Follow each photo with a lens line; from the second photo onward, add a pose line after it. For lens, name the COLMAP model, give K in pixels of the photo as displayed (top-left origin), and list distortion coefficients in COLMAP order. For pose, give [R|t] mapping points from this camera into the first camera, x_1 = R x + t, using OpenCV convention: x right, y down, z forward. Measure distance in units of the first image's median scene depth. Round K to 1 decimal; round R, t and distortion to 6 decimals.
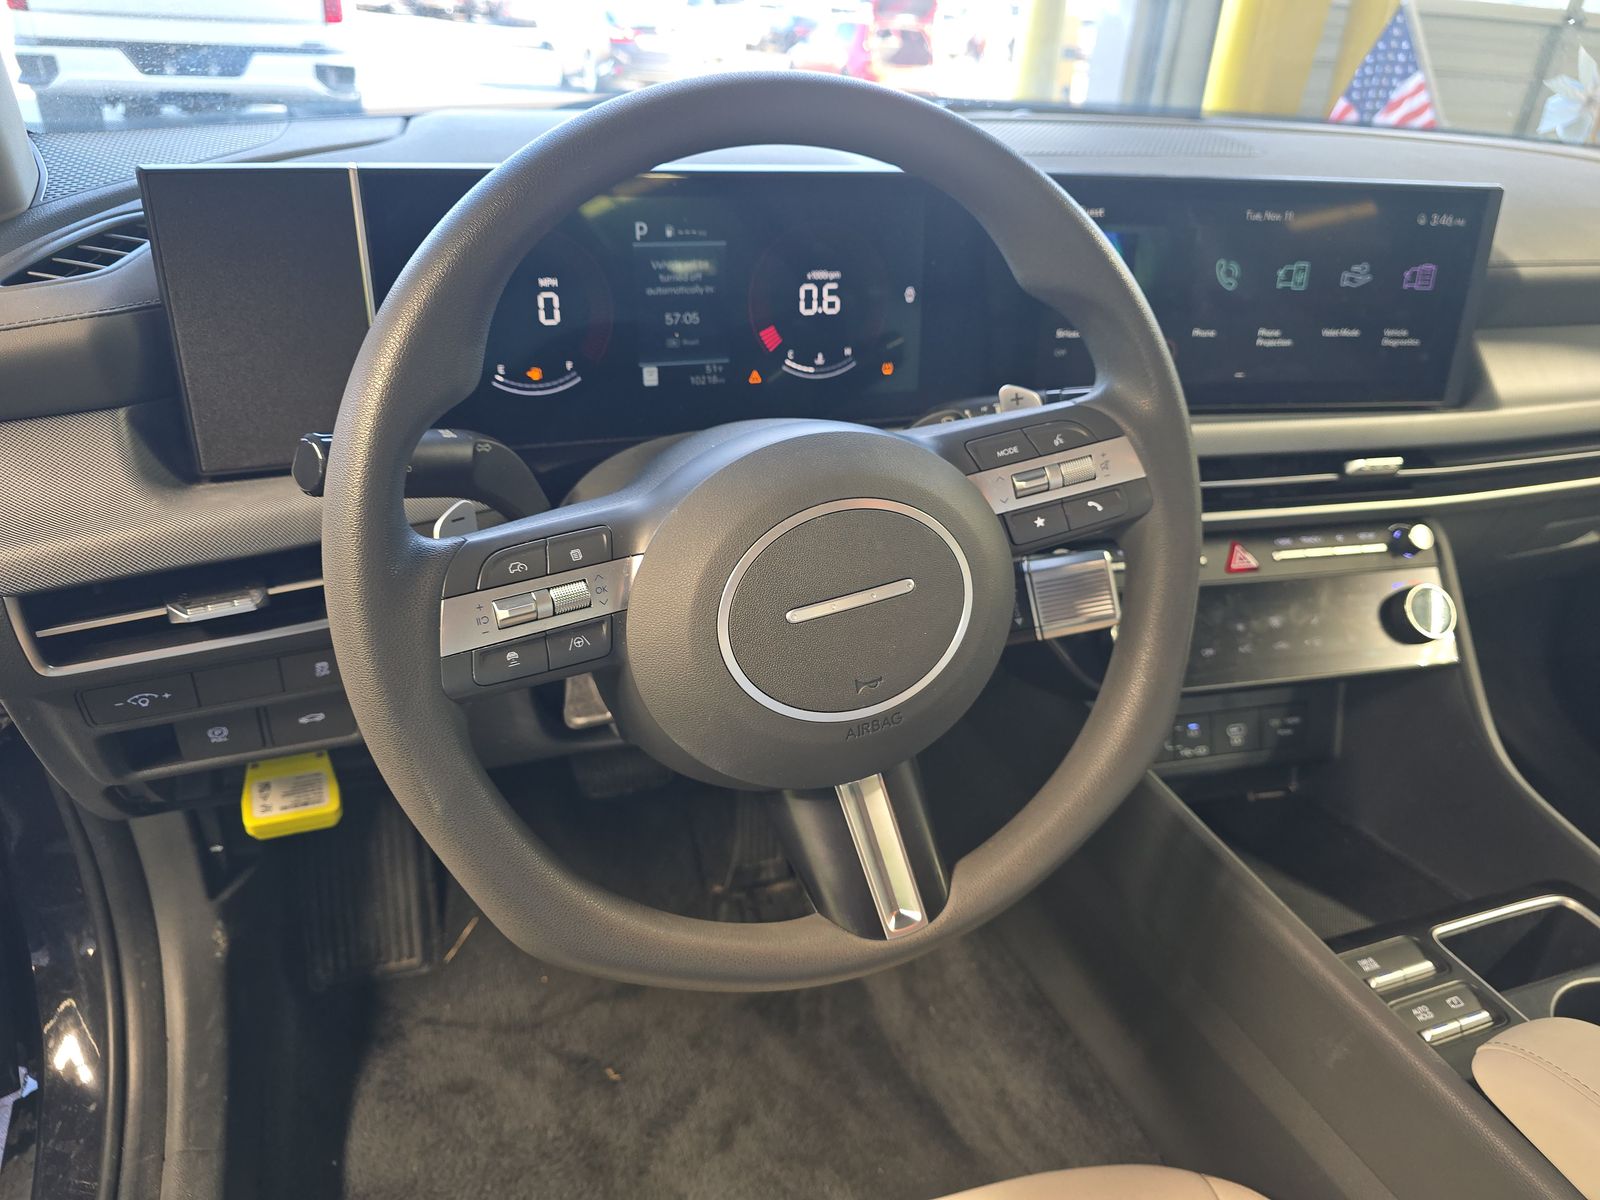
lens RADIAL K [[1071.2, 0, 800.0], [0, 1071.2, 600.0], [0, 0, 1]] dist [-0.009091, -0.004791]
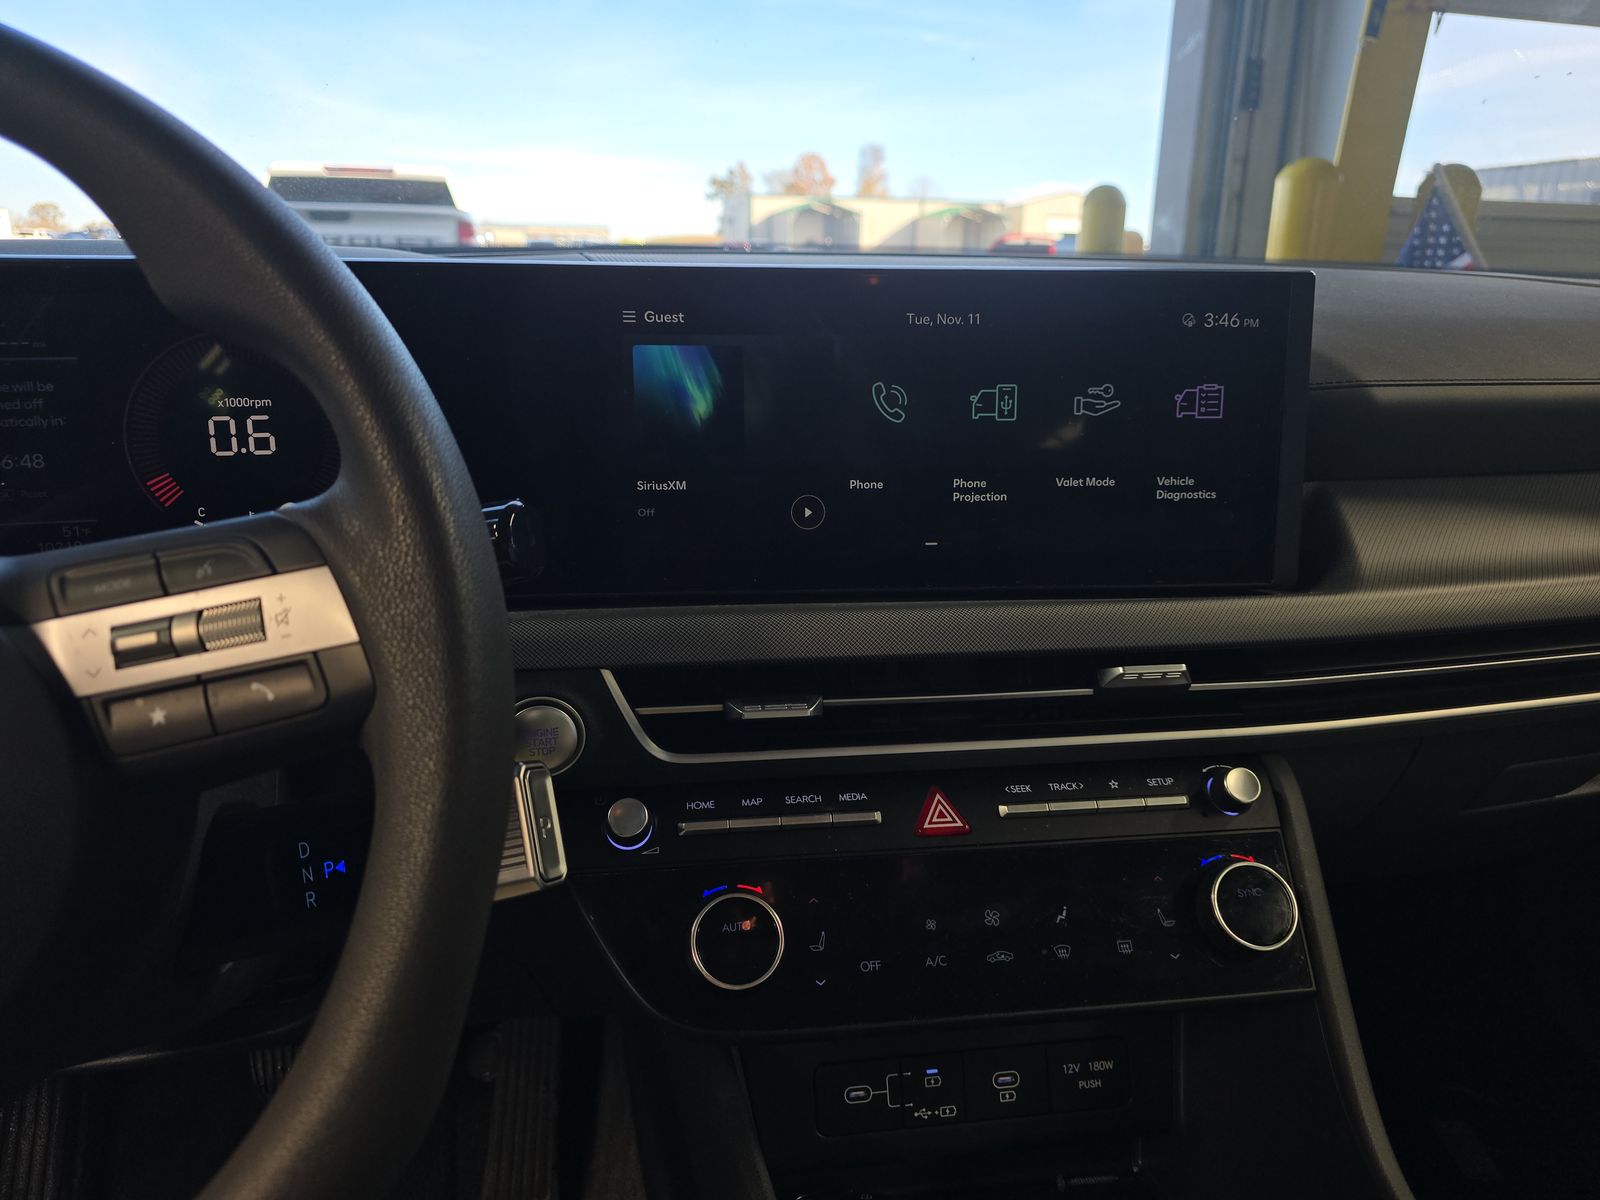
lens RADIAL K [[1076.7, 0, 800.0], [0, 1076.7, 600.0], [0, 0, 1]] dist [0.056315, -0.105644]
pose [[0.993188, -0.003998, -0.116454, 0.409969], [-0.019645, 0.979361, -0.201163, -0.032973], [0.114854, 0.202080, 0.972611, 0.321307]]
